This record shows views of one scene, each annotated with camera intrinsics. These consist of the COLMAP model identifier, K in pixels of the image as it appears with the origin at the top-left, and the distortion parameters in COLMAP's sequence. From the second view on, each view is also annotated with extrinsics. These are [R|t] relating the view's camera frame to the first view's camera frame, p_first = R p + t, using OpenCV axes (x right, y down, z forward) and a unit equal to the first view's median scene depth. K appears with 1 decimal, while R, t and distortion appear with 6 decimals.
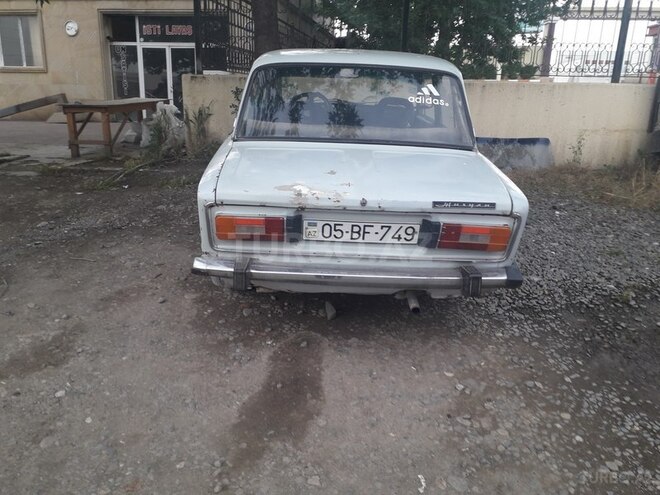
lens RADIAL K [[514.5, 0, 319.1], [0, 514.5, 247.6], [0, 0, 1]] dist [0.042532, -0.032338]
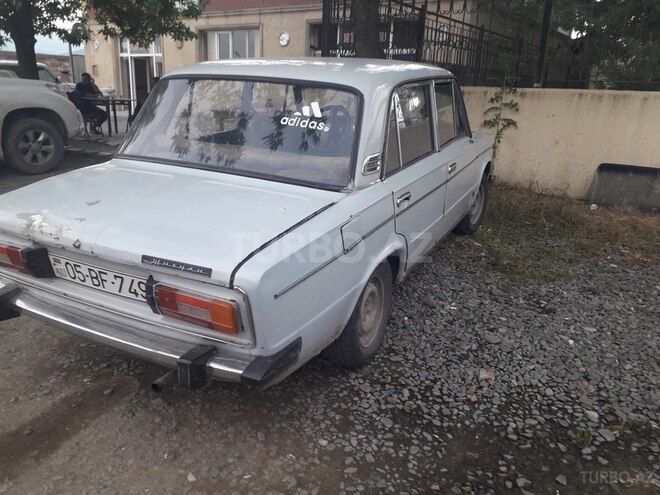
lens RADIAL K [[515.6, 0, 330.0], [0, 515.6, 247.5], [0, 0, 1]] dist [0.111775, -0.164150]
pose [[0.901787, 0.135167, -0.410501, 0.660070], [-0.139896, 0.989990, 0.018656, -0.128520], [0.408914, 0.040604, 0.911669, 0.333248]]
